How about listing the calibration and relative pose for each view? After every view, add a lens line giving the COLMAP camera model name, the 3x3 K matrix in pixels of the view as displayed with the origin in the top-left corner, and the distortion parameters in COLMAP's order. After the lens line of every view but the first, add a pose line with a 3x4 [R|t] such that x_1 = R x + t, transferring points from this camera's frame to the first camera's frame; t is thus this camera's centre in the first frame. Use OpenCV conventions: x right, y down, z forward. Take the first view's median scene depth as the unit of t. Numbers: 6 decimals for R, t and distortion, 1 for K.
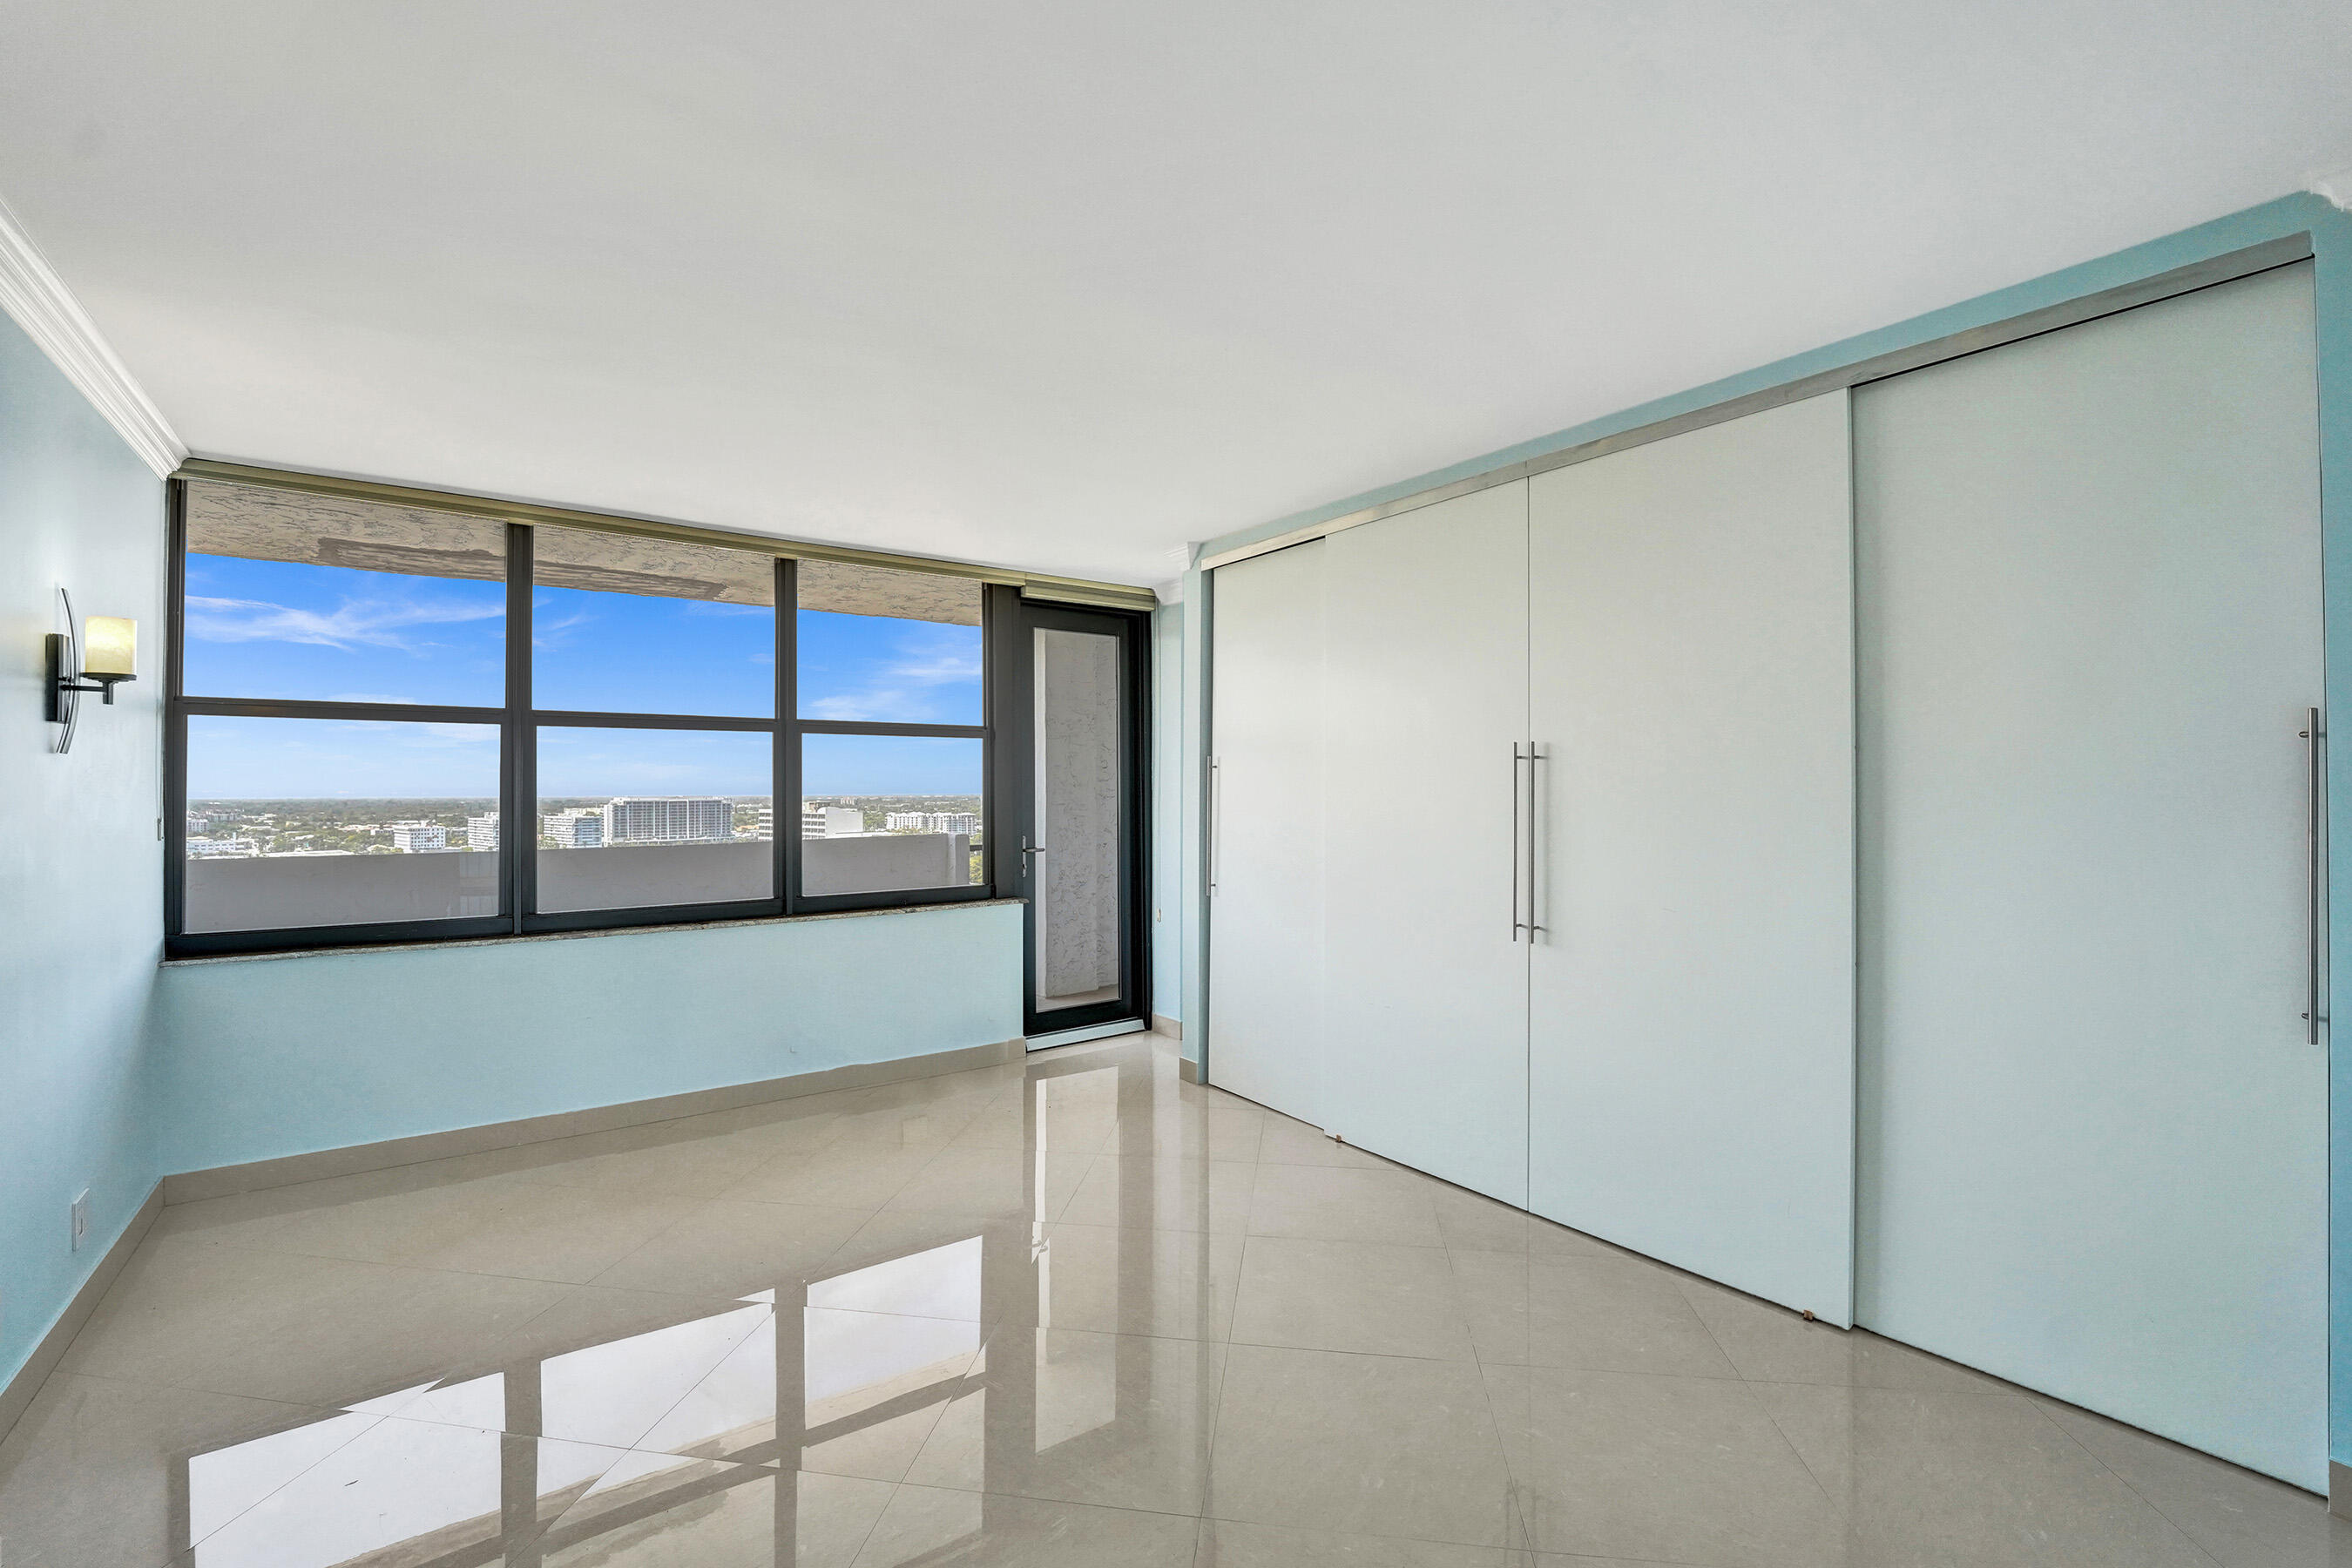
lens RADIAL K [[1027.1, 0, 1118.6], [0, 1027.1, 776.2], [0, 0, 1]] dist [-0.000455, -0.000138]
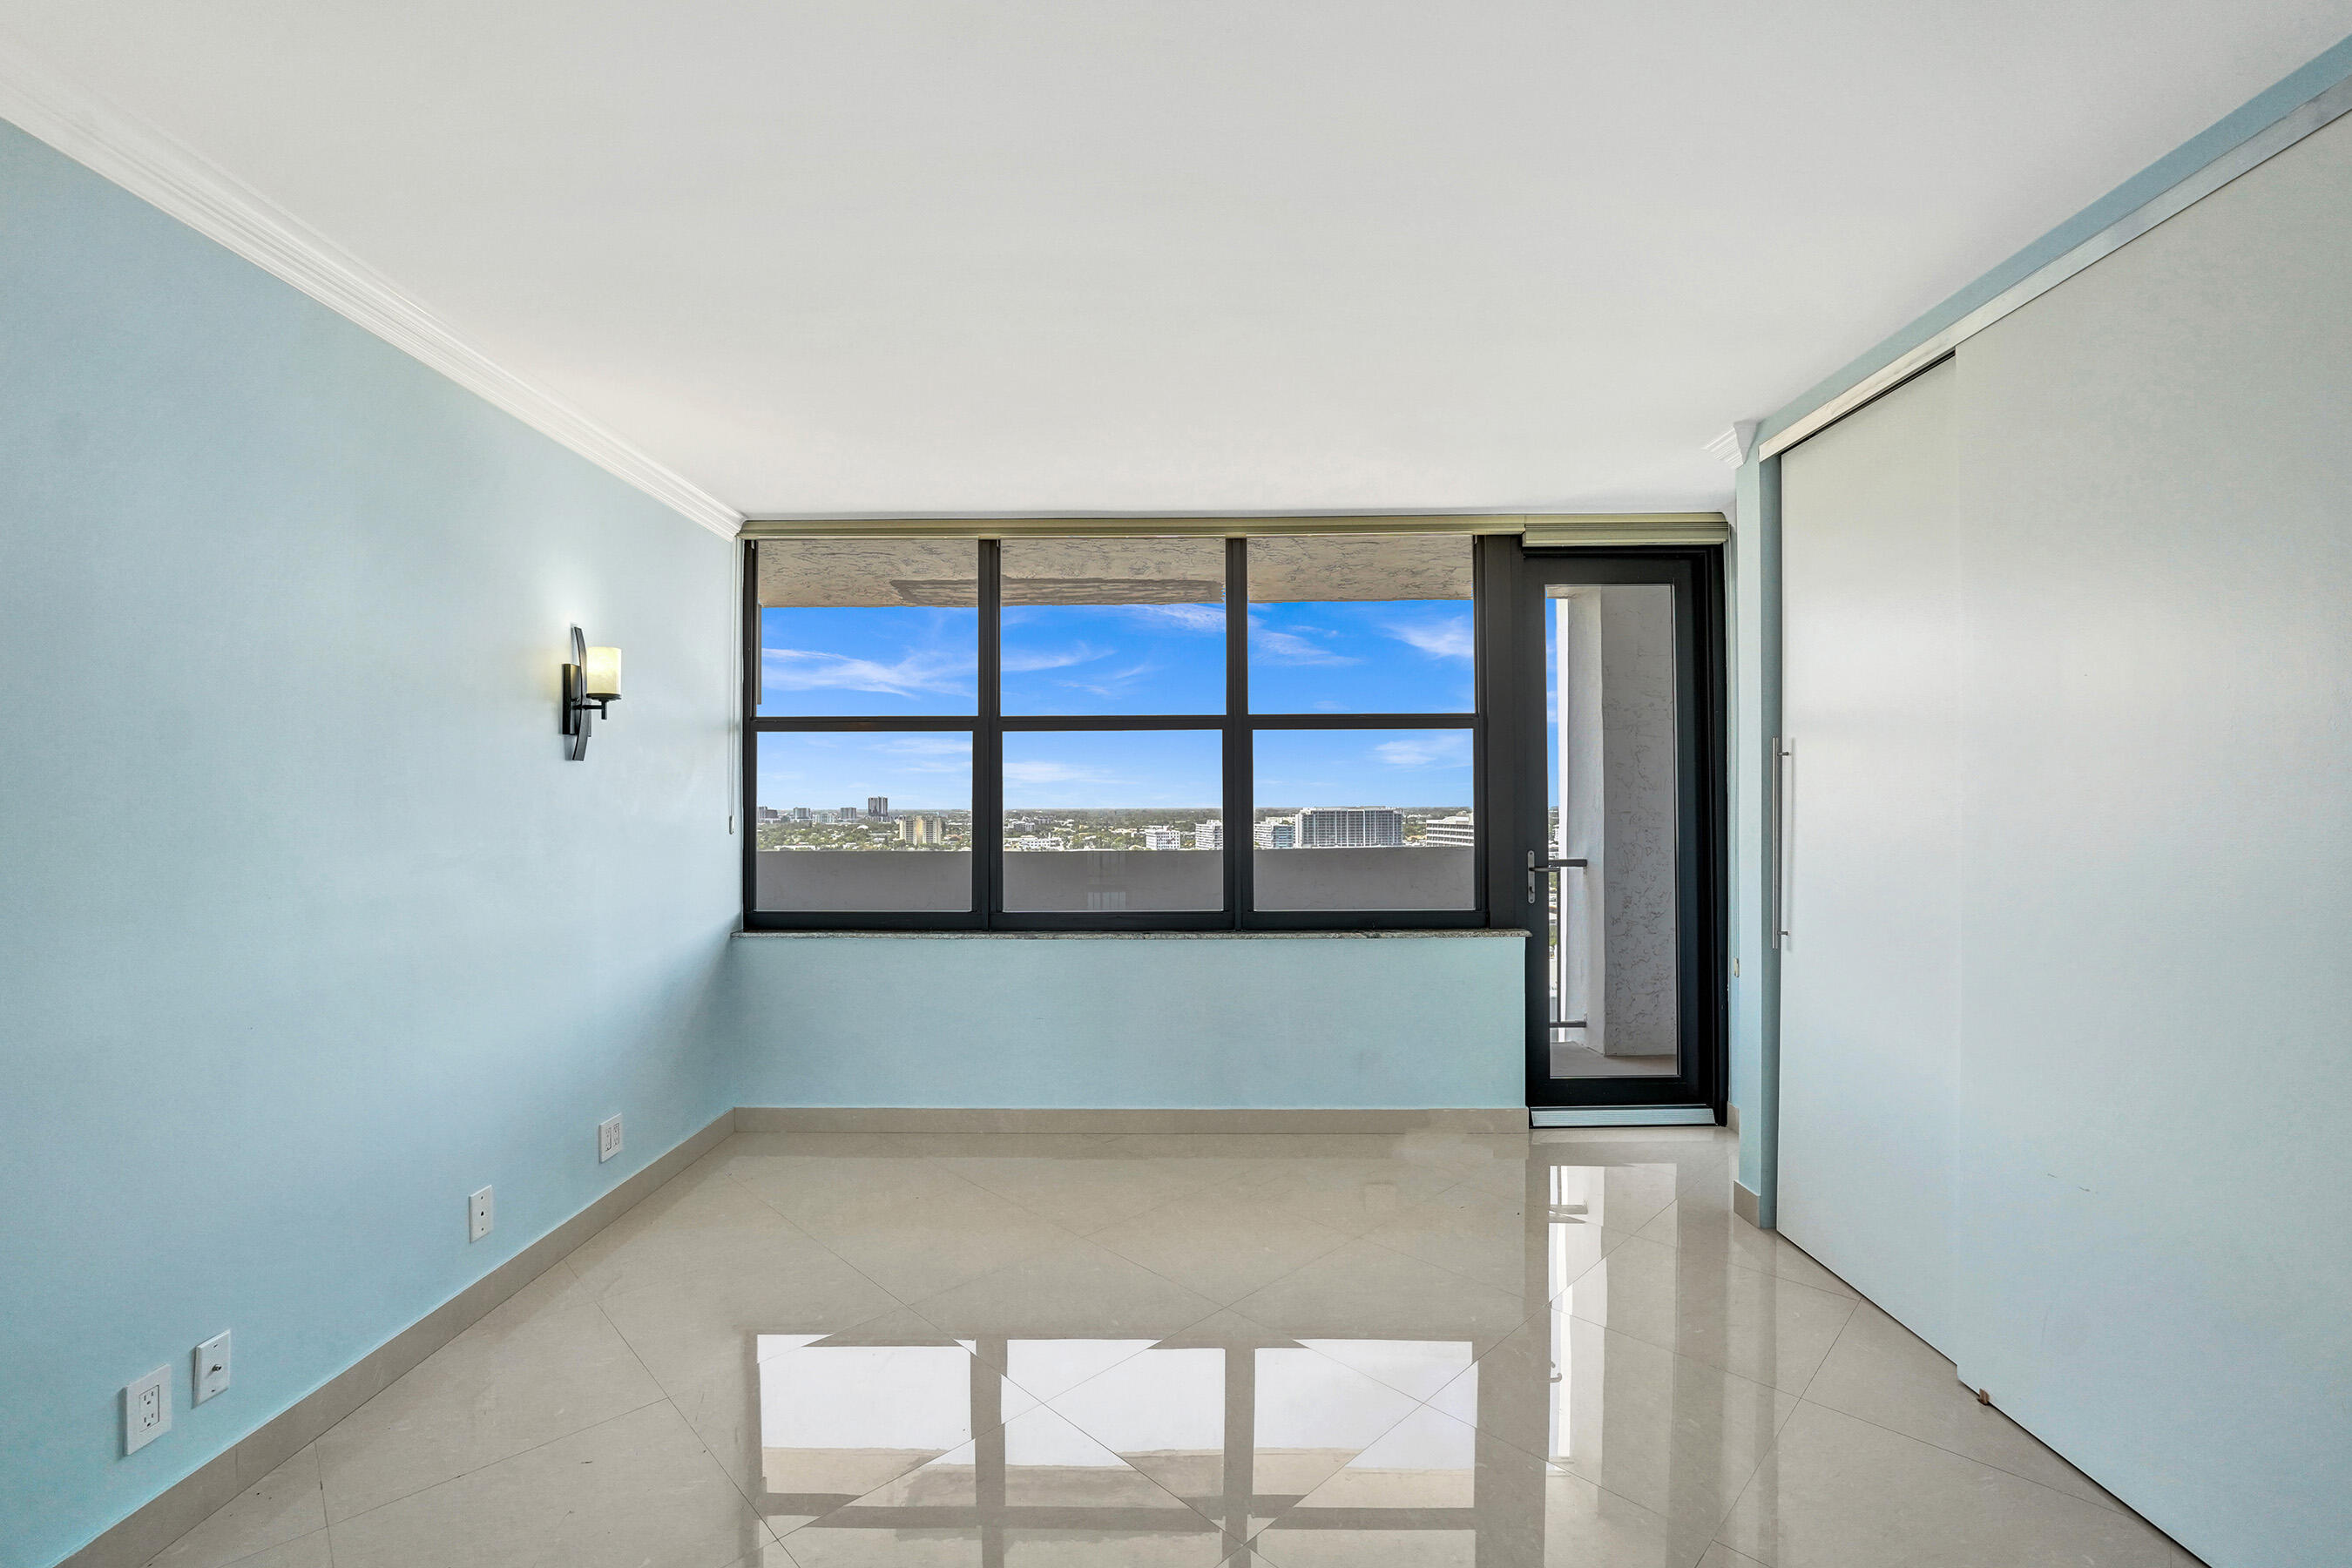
lens RADIAL K [[986.0, 0, 1172.8], [0, 986.0, 786.2], [0, 0, 1]] dist [-0.022497, 0.000019]
pose [[0.815156, -0.009829, -0.579158, 0.124055], [0.008183, 0.999952, -0.005453, 0.010964], [0.579183, -0.000294, 0.815197, 0.238099]]
